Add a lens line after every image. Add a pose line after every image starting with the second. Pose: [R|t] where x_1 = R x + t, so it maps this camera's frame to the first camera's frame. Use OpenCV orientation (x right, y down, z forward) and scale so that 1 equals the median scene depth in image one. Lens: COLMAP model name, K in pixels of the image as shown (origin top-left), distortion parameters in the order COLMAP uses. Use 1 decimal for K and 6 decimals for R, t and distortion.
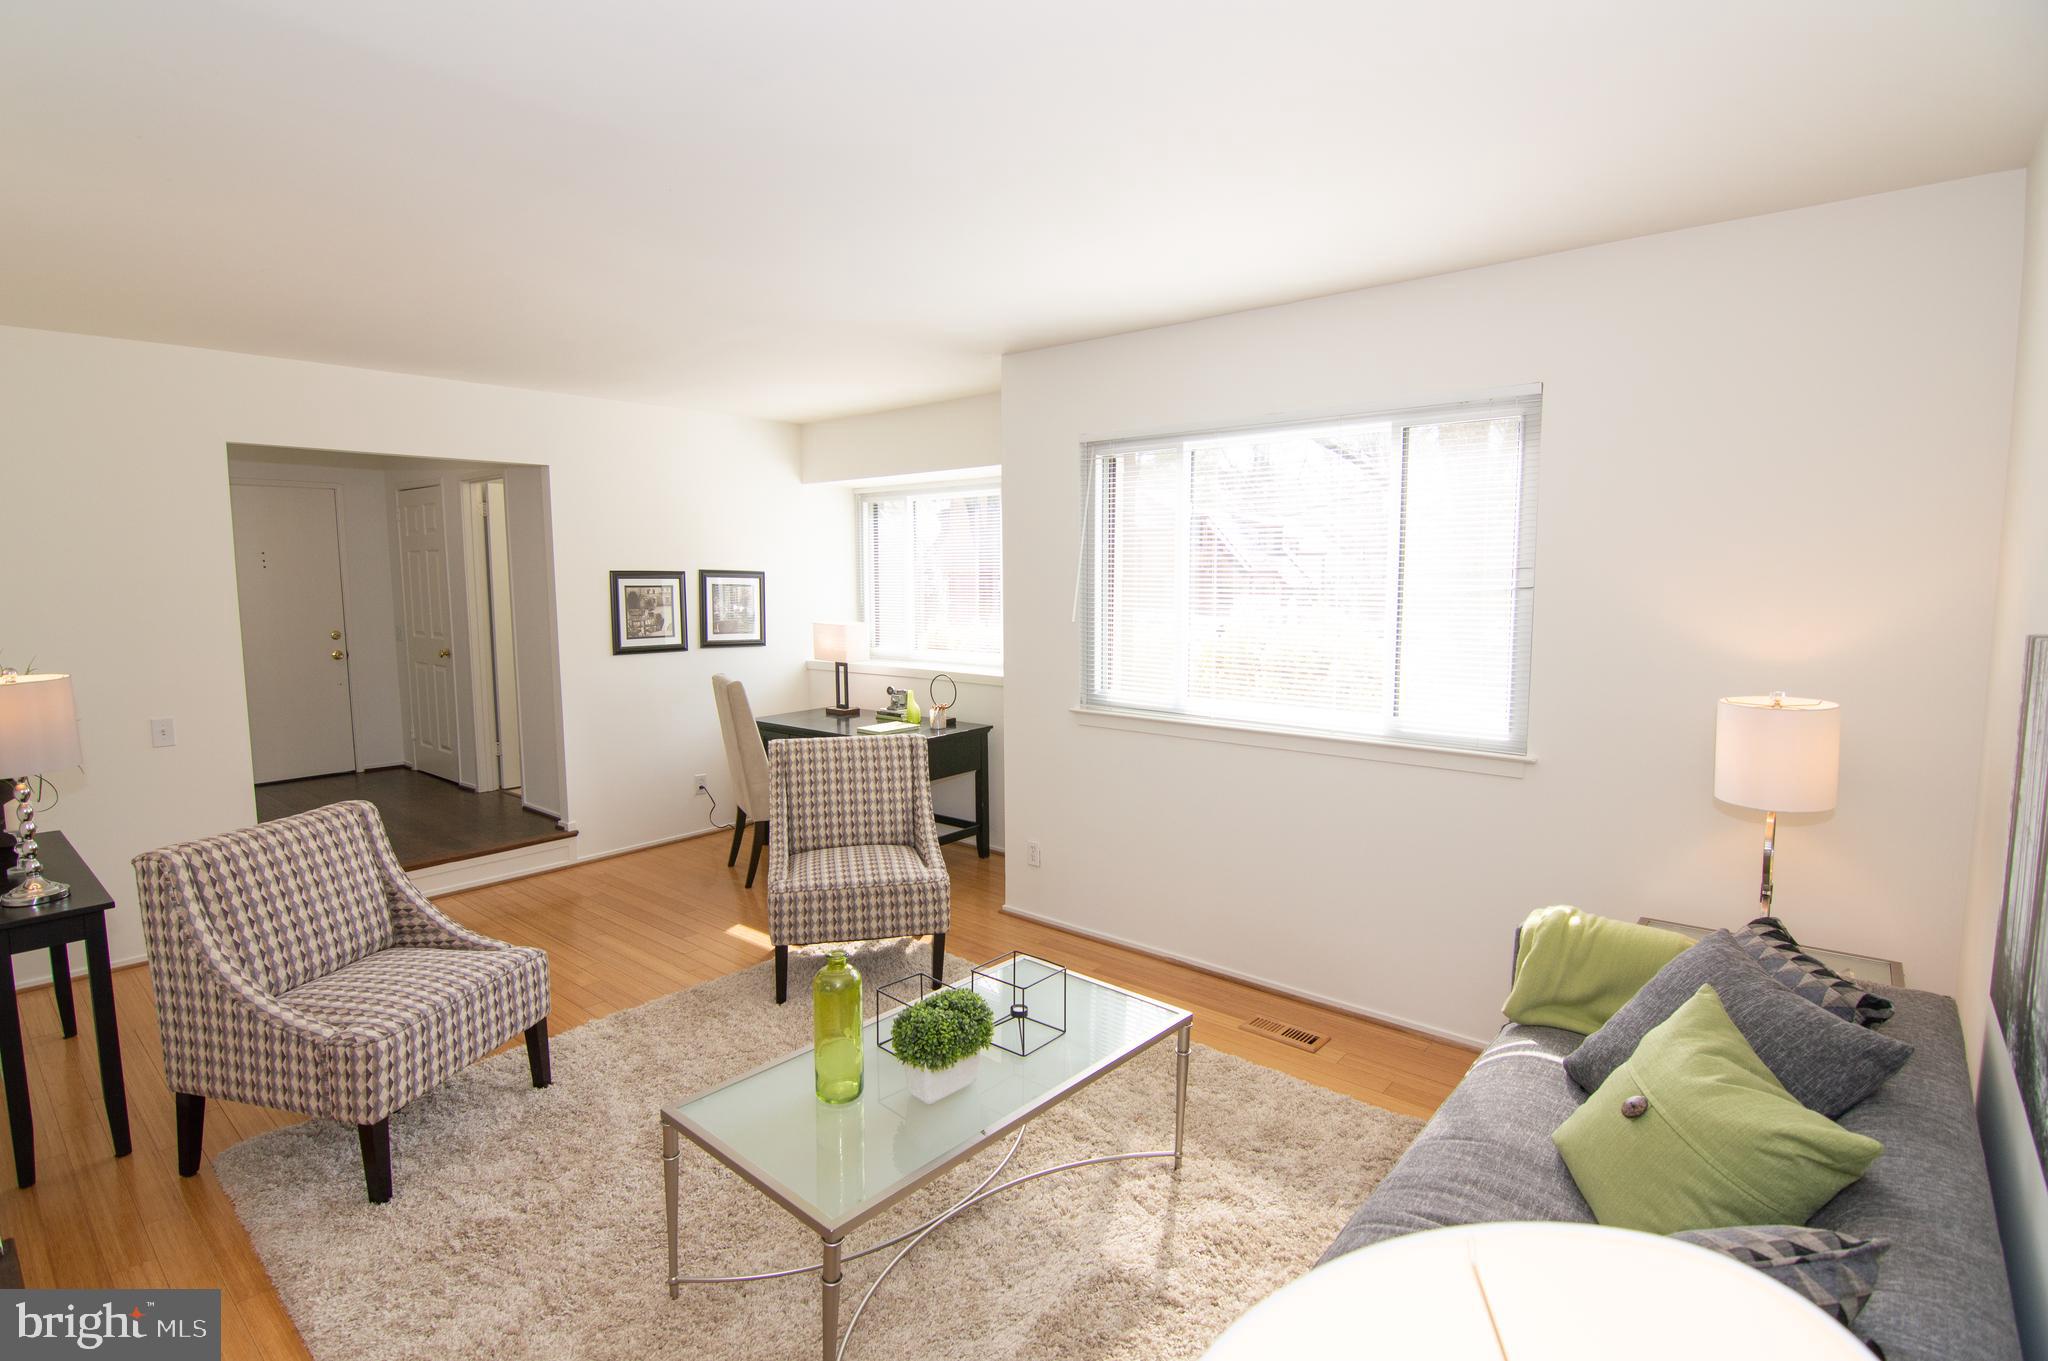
lens RADIAL K [[1004.4, 0, 1018.6], [0, 1004.4, 680.3], [0, 0, 1]] dist [-0.021152, -0.000279]
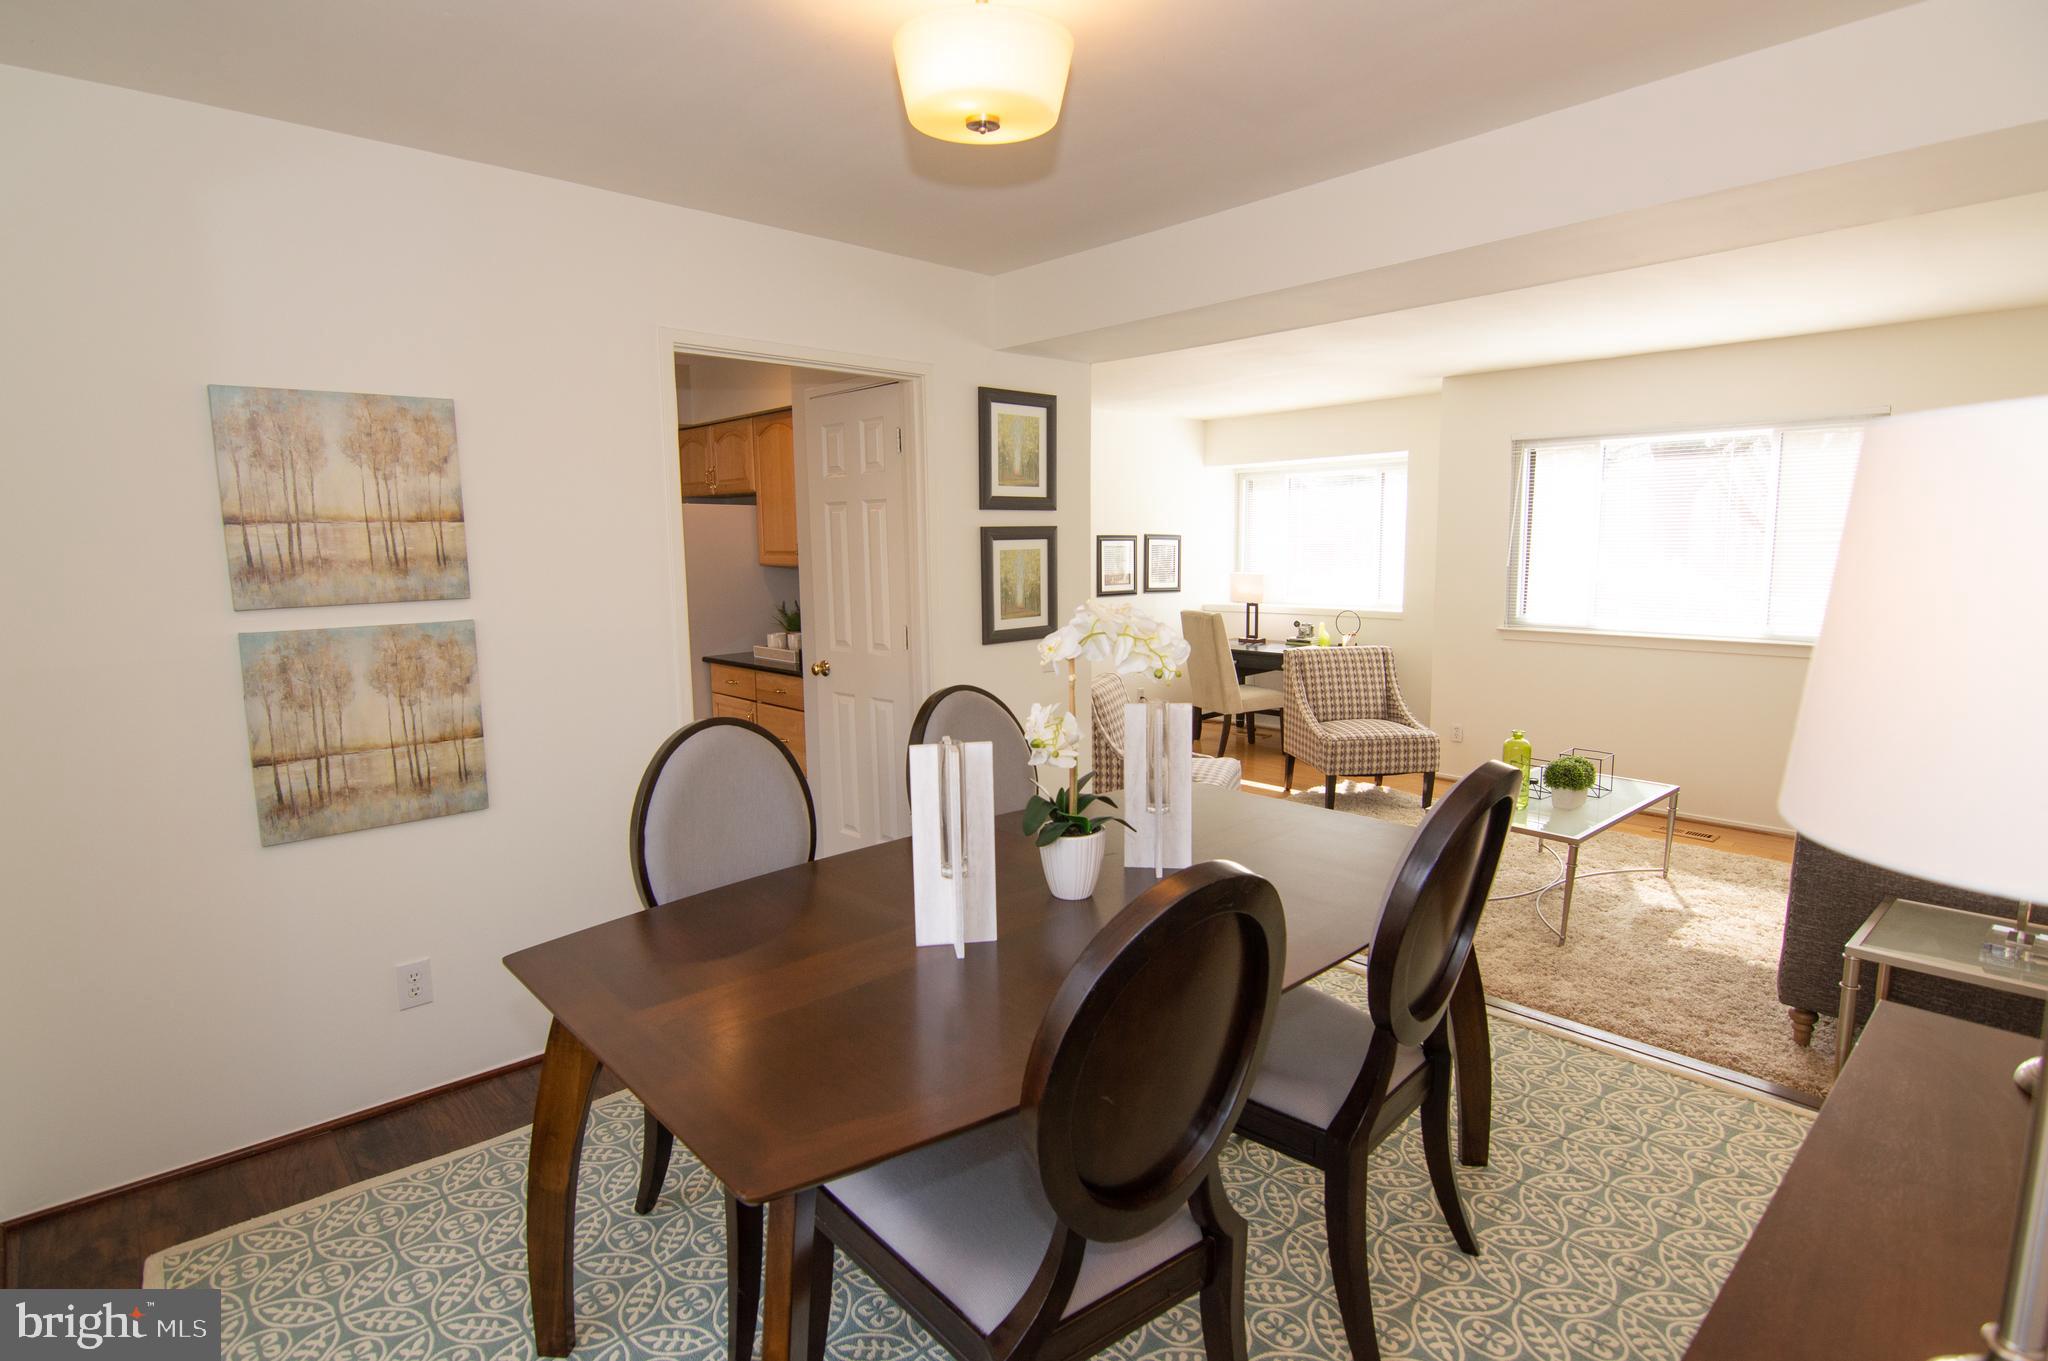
lens RADIAL K [[1004.4, 0, 1028.4], [0, 1004.4, 678.8], [0, 0, 1]] dist [-0.021152, -0.000279]
pose [[0.991817, 0.005133, -0.127567, -0.387803], [-0.001005, 0.999474, 0.032409, 0.050345], [0.127666, -0.032016, 0.991300, -0.450248]]
